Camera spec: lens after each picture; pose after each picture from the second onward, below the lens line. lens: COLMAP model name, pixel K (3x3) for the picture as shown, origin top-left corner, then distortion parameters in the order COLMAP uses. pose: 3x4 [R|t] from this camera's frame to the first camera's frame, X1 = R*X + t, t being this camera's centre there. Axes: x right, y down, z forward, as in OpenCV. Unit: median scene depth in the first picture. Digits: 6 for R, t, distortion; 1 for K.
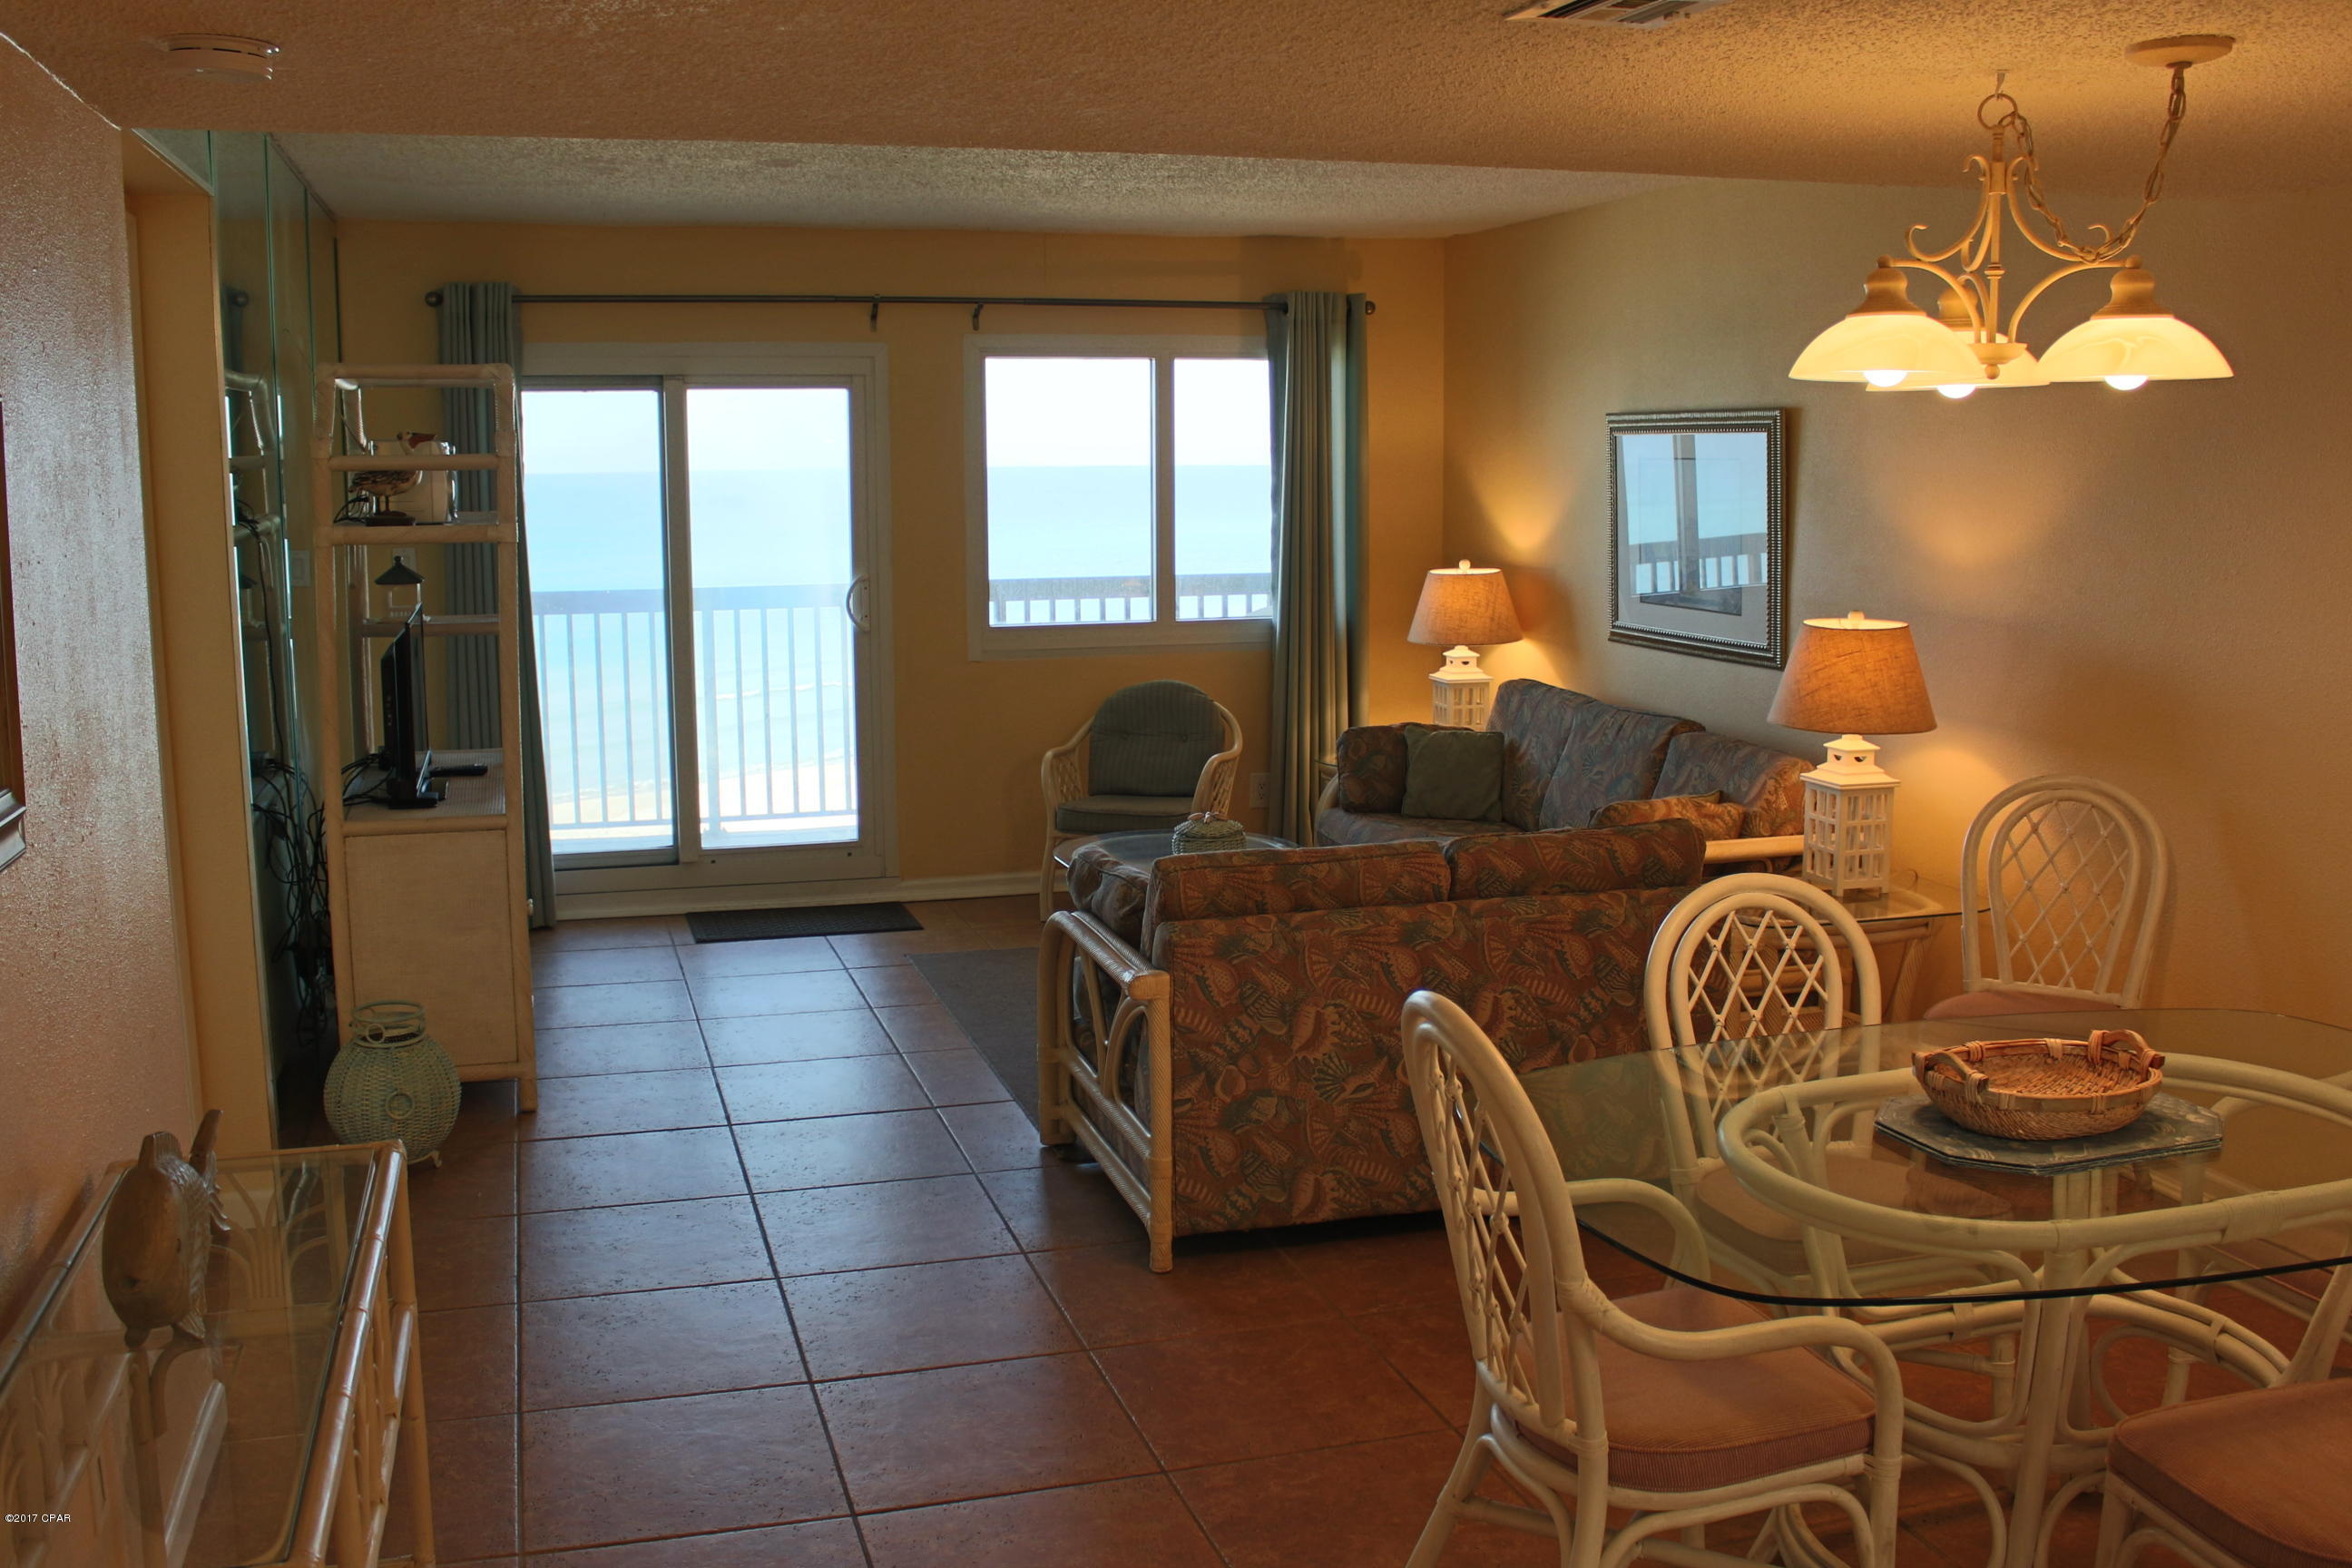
lens RADIAL K [[2160.8, 0, 1176.0], [0, 2160.8, 784.0], [0, 0, 1]] dist [-0.155772, 0.117820]
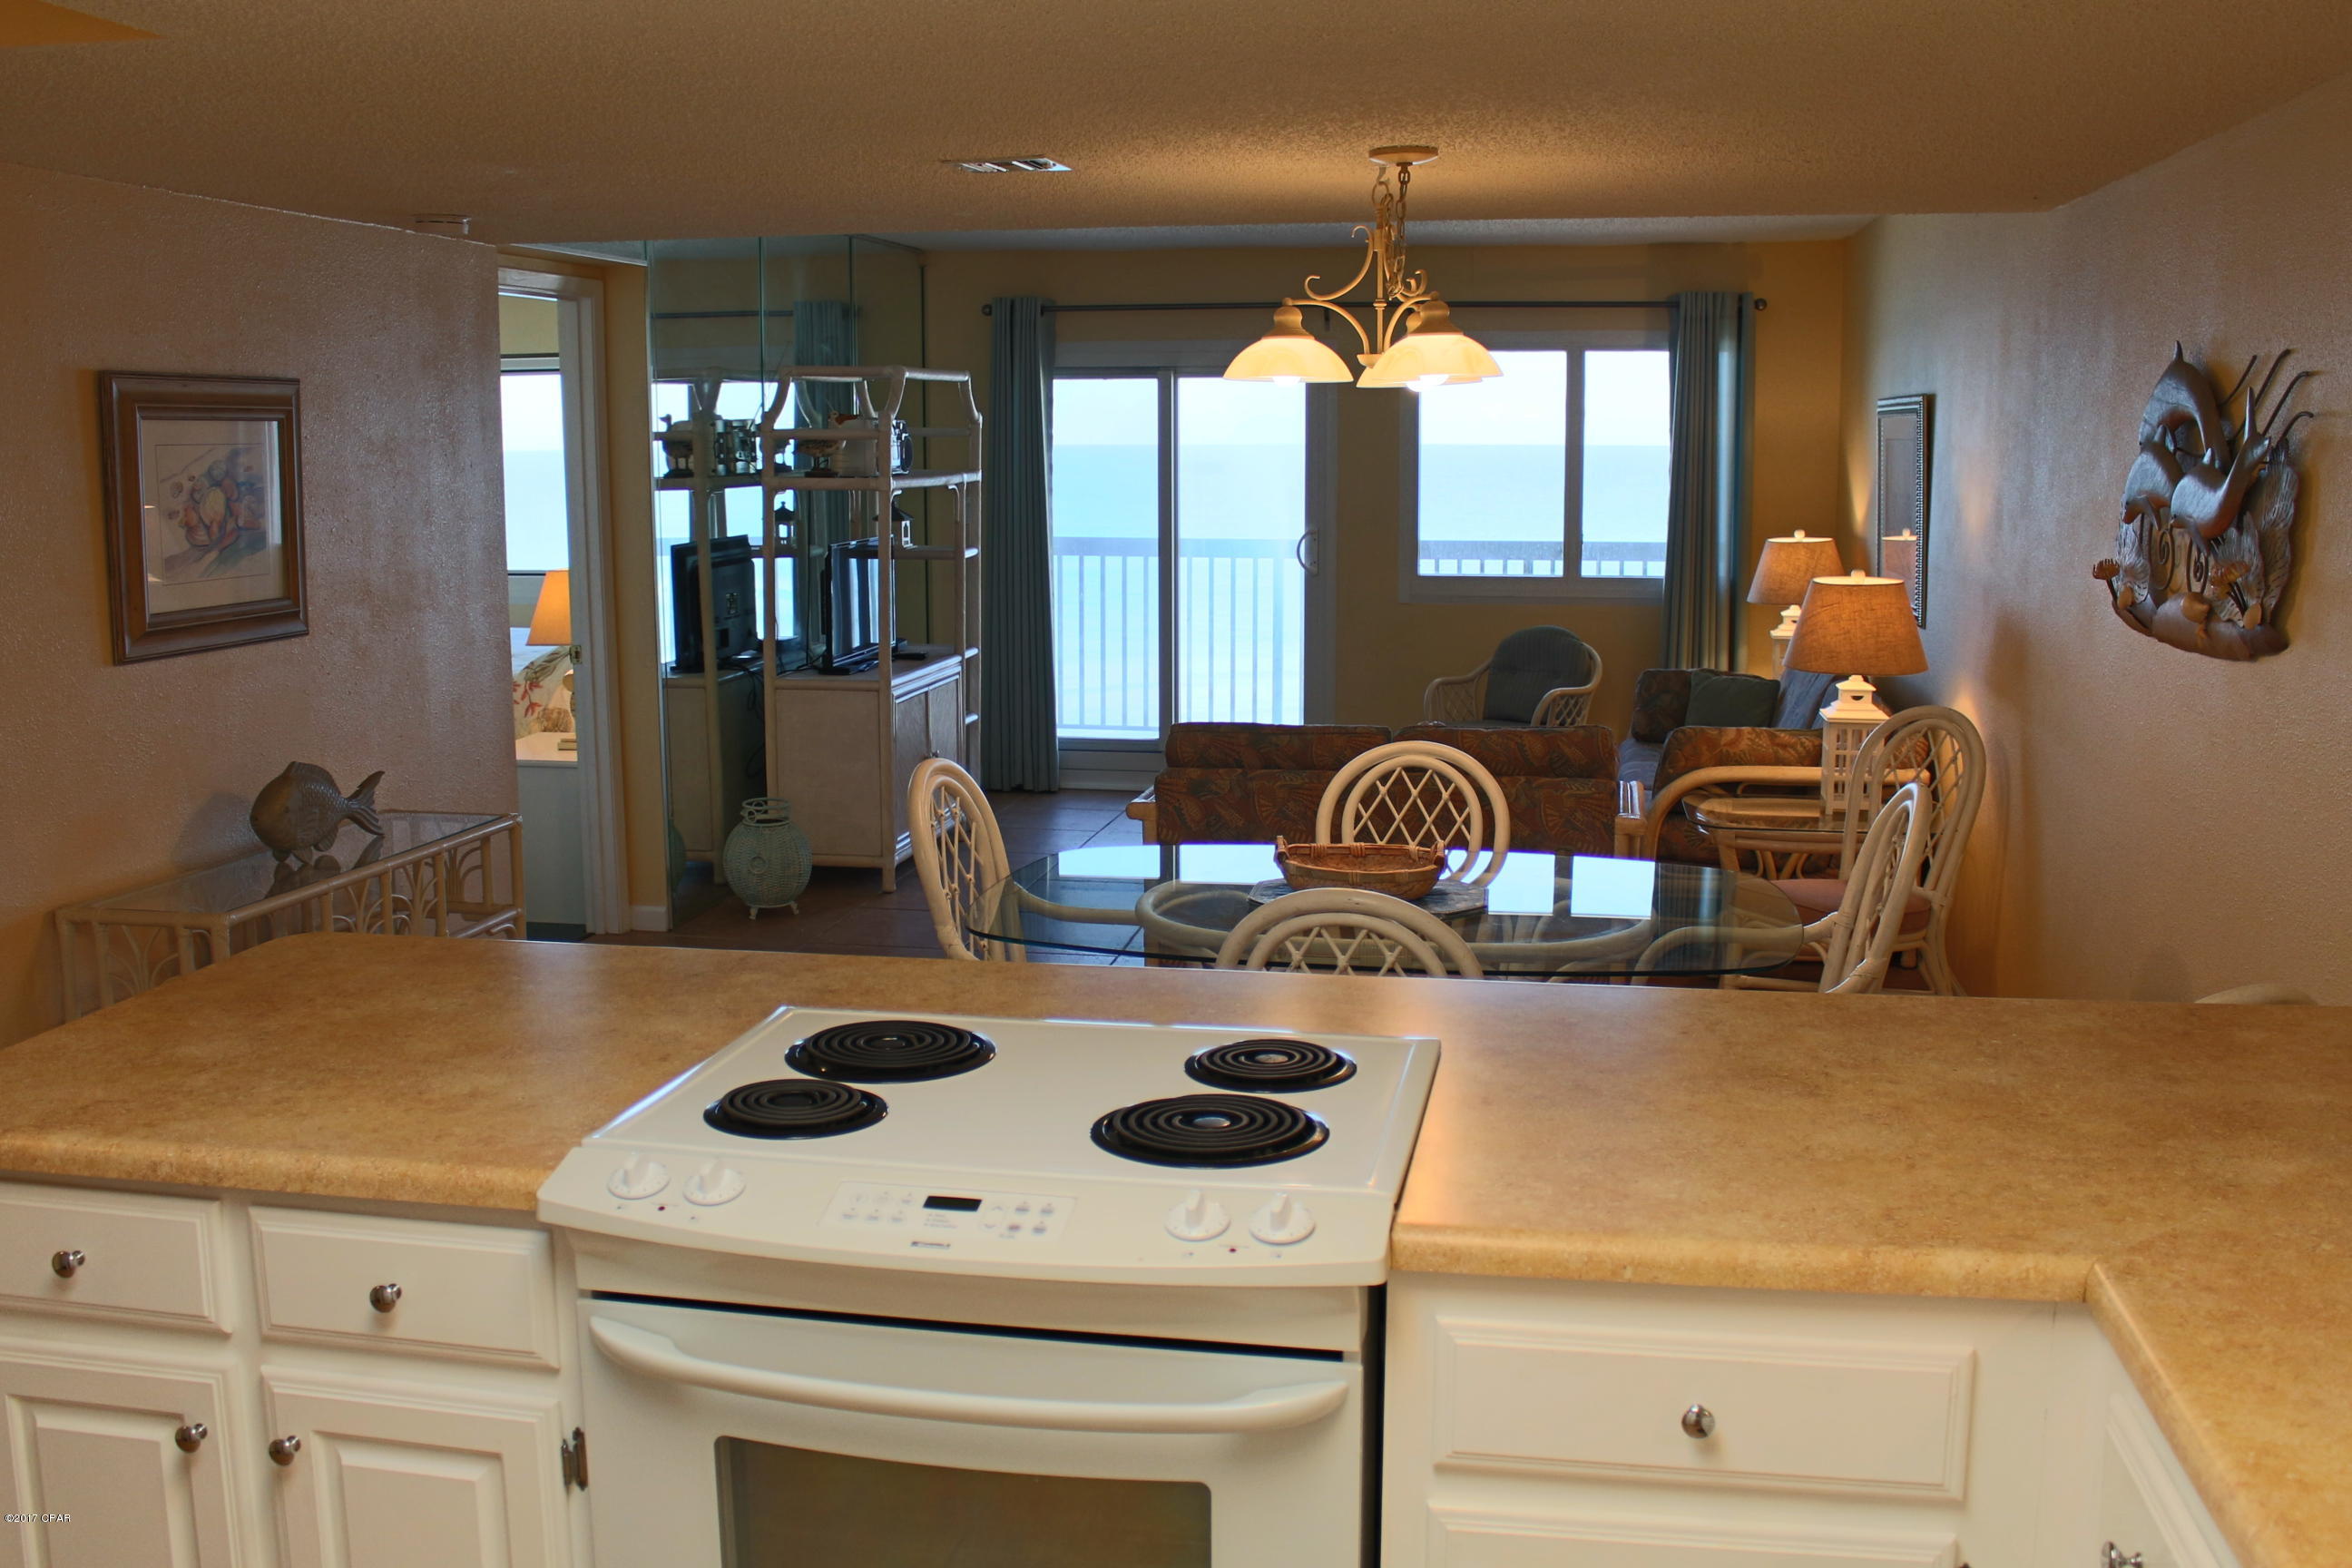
lens RADIAL K [[2160.8, 0, 1176.0], [0, 2160.8, 784.0], [0, 0, 1]] dist [-0.155772, 0.117820]
pose [[0.890632, 0.075174, -0.448467, 0.372102], [-0.069868, 0.997152, 0.028393, 0.020361], [0.449324, 0.006045, 0.893348, -0.145635]]
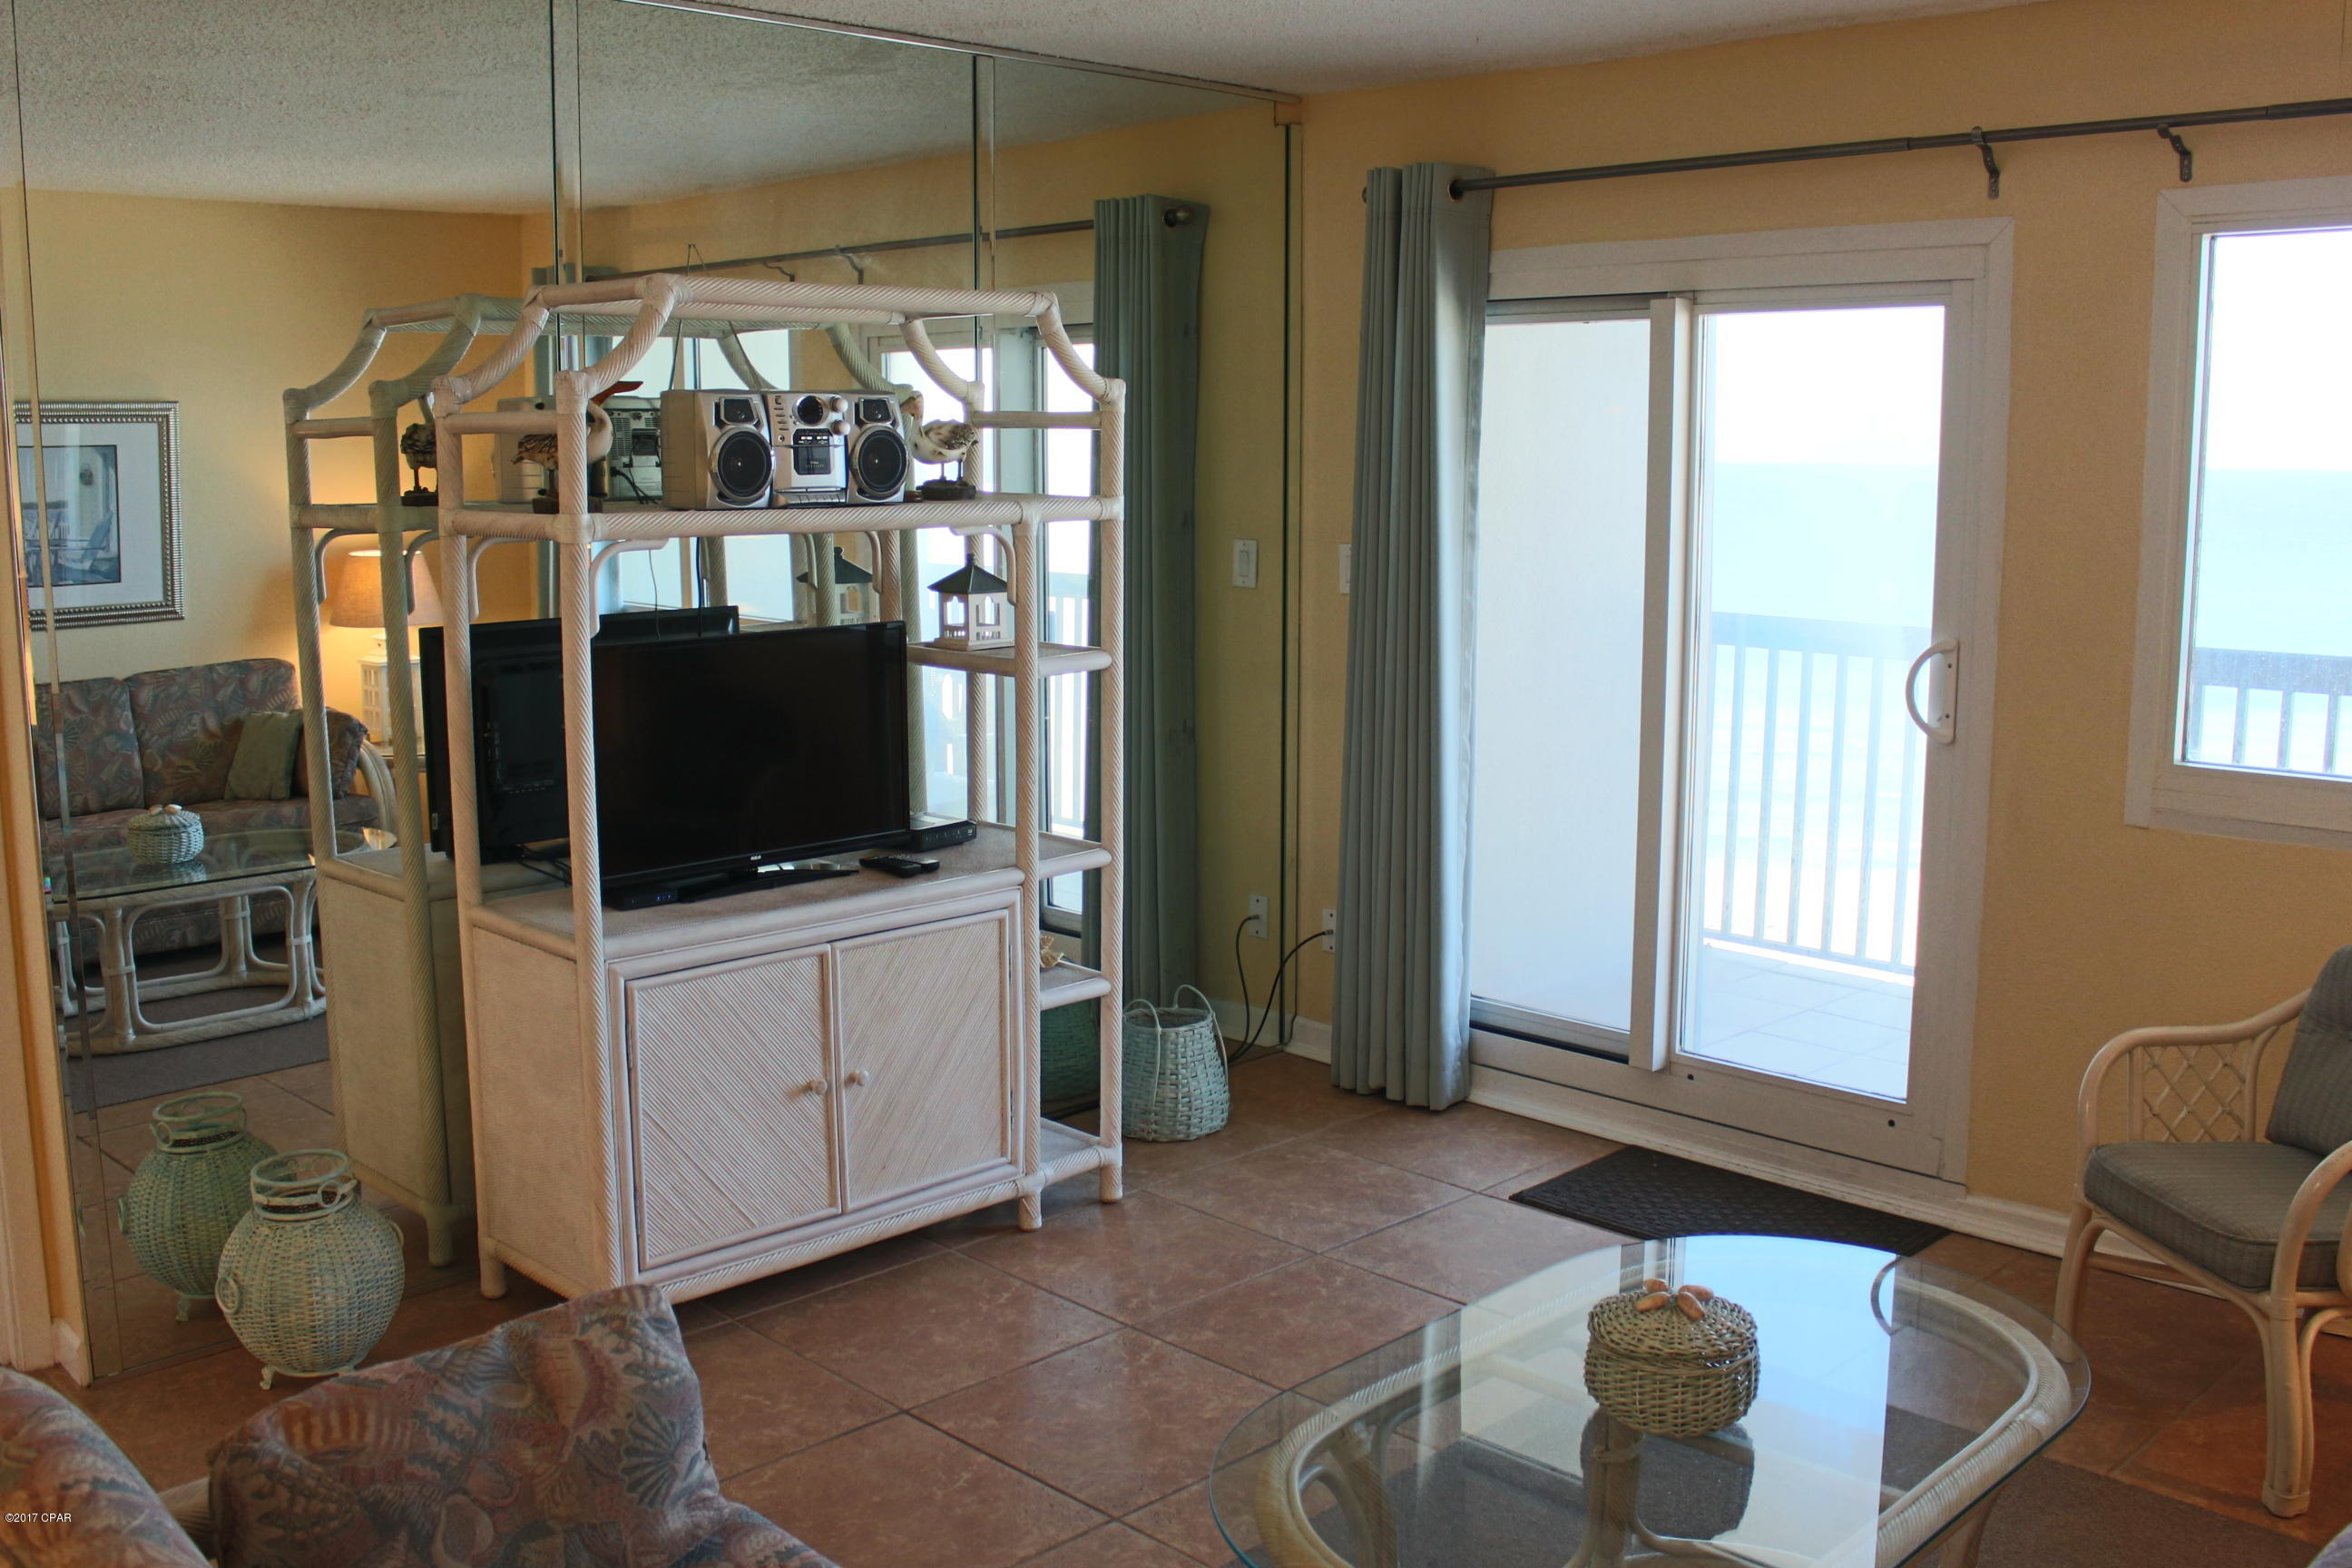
lens RADIAL K [[2160.8, 0, 1176.0], [0, 2160.8, 784.0], [0, 0, 1]] dist [-0.155772, 0.117820]
pose [[0.469669, 0.142179, -0.871319, 0.259460], [-0.129935, 0.987331, 0.091070, -0.090289], [0.873229, 0.070442, 0.482193, 0.601439]]
